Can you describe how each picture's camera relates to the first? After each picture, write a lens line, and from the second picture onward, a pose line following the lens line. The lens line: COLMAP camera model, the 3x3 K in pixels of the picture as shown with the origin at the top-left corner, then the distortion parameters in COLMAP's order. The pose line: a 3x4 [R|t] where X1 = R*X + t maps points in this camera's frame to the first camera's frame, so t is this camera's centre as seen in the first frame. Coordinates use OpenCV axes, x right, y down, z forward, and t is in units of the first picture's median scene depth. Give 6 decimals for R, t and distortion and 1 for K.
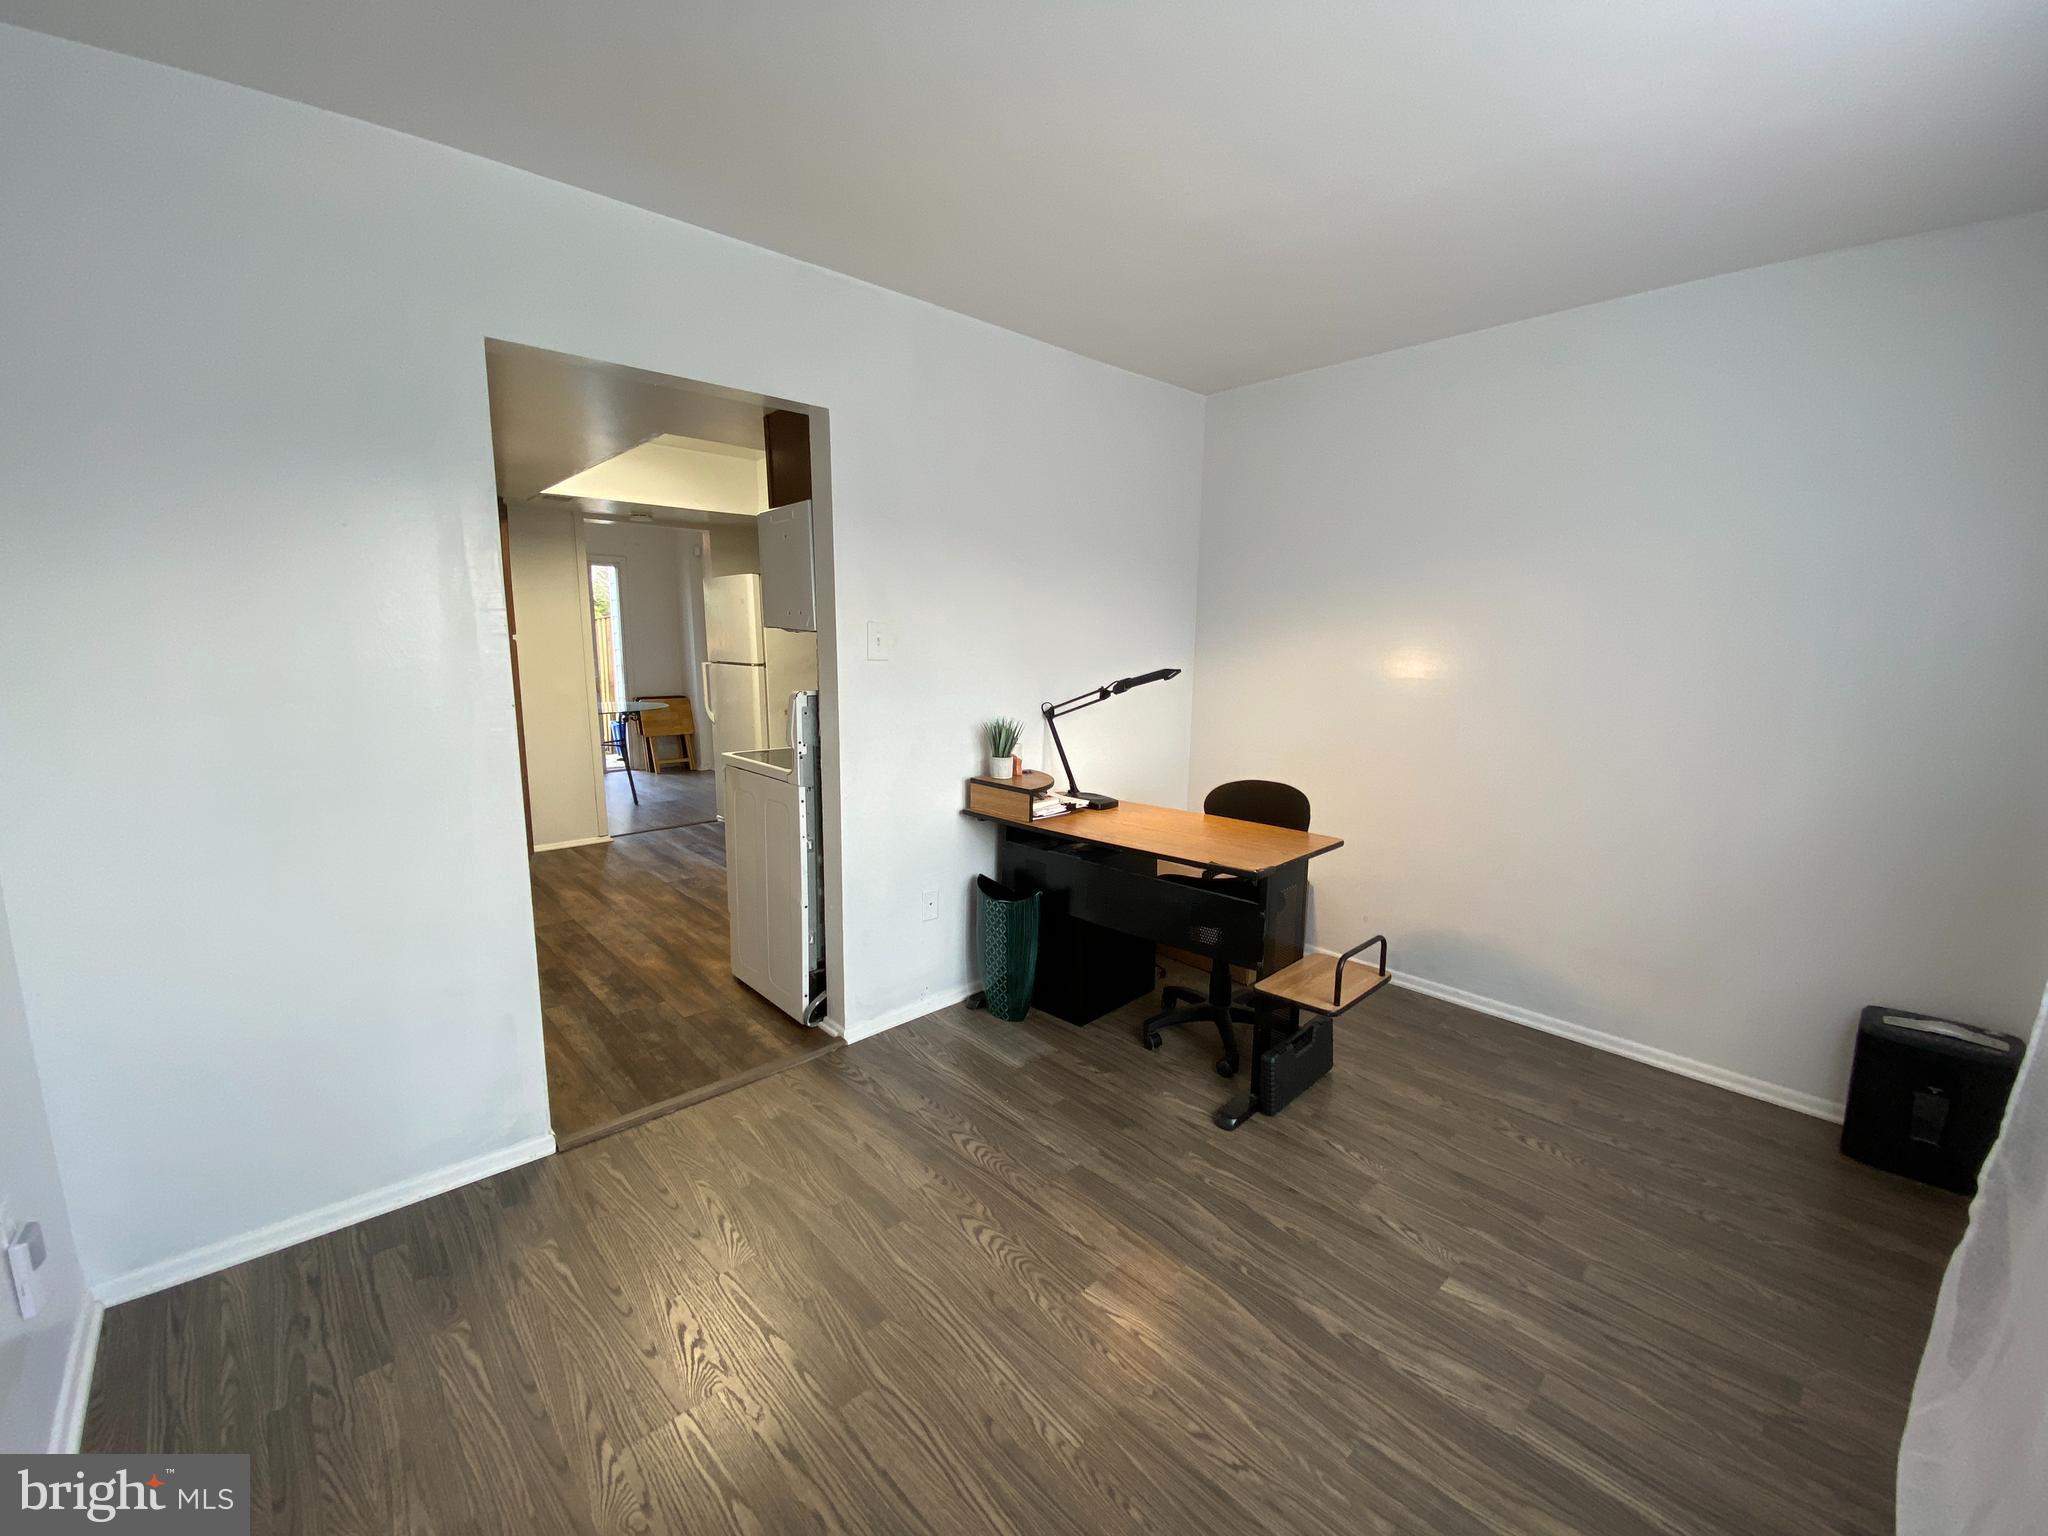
lens RADIAL K [[832.4, 0, 1024.0], [0, 832.4, 768.0], [0, 0, 1]] dist [0.013353, -0.020711]
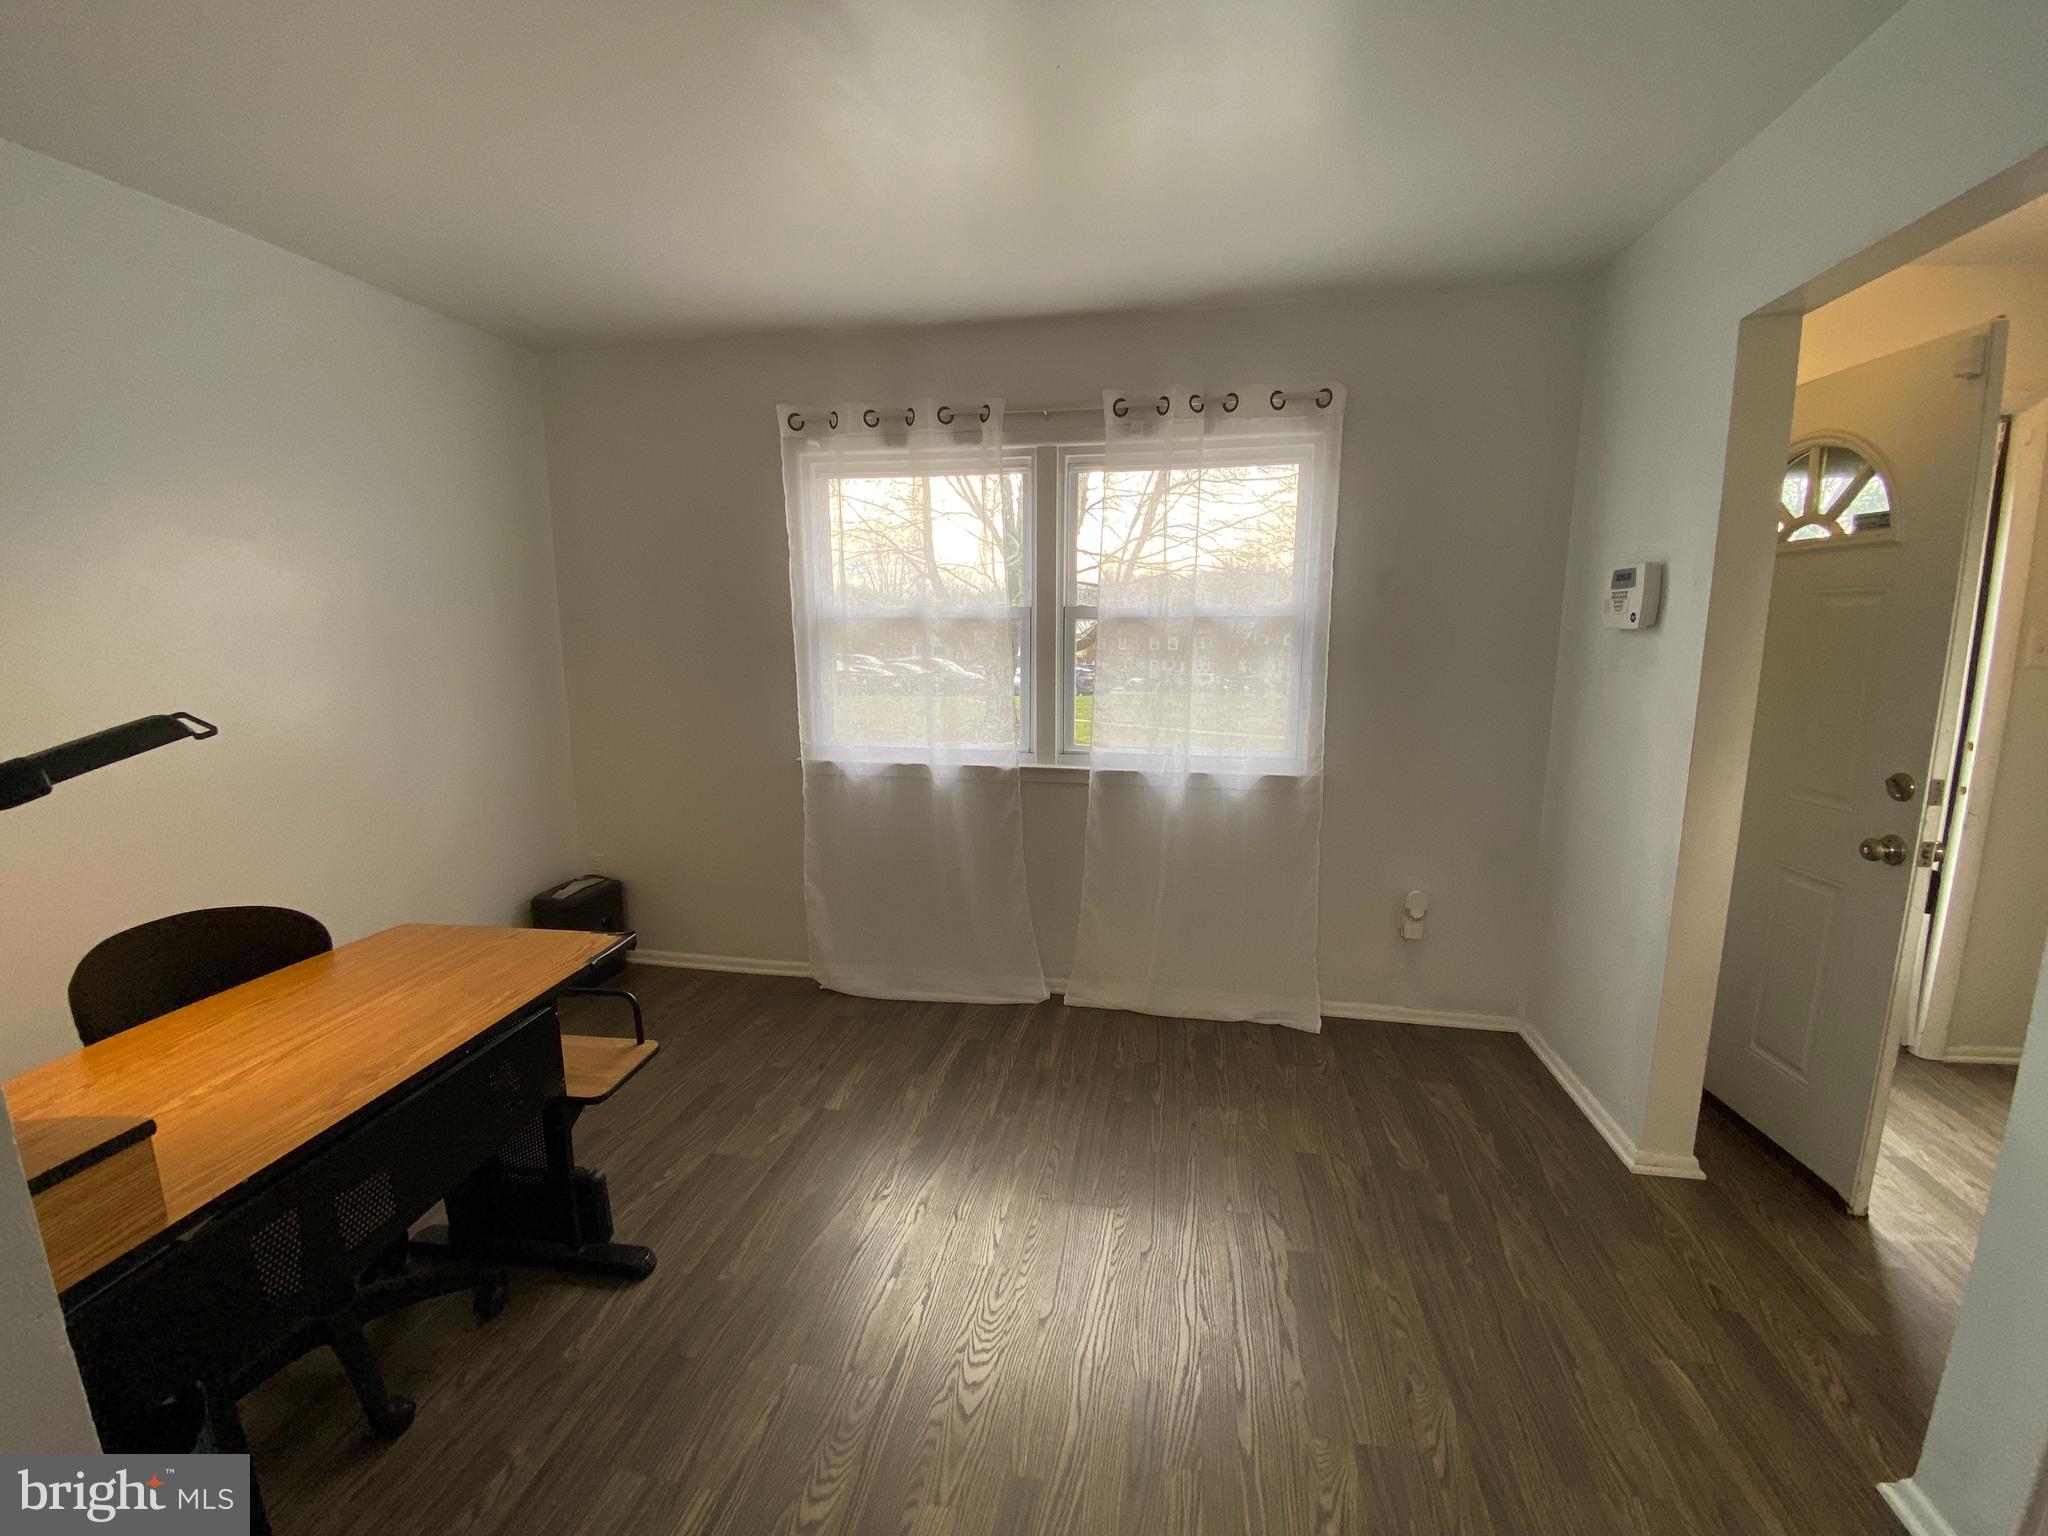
lens RADIAL K [[832.4, 0, 1024.0], [0, 832.4, 768.0], [0, 0, 1]] dist [0.013353, -0.020711]
pose [[-0.599006, -0.139660, 0.788471, -0.704122], [0.120805, 0.957641, 0.261401, -0.244770], [-0.791579, 0.251832, -0.556761, 1.401958]]
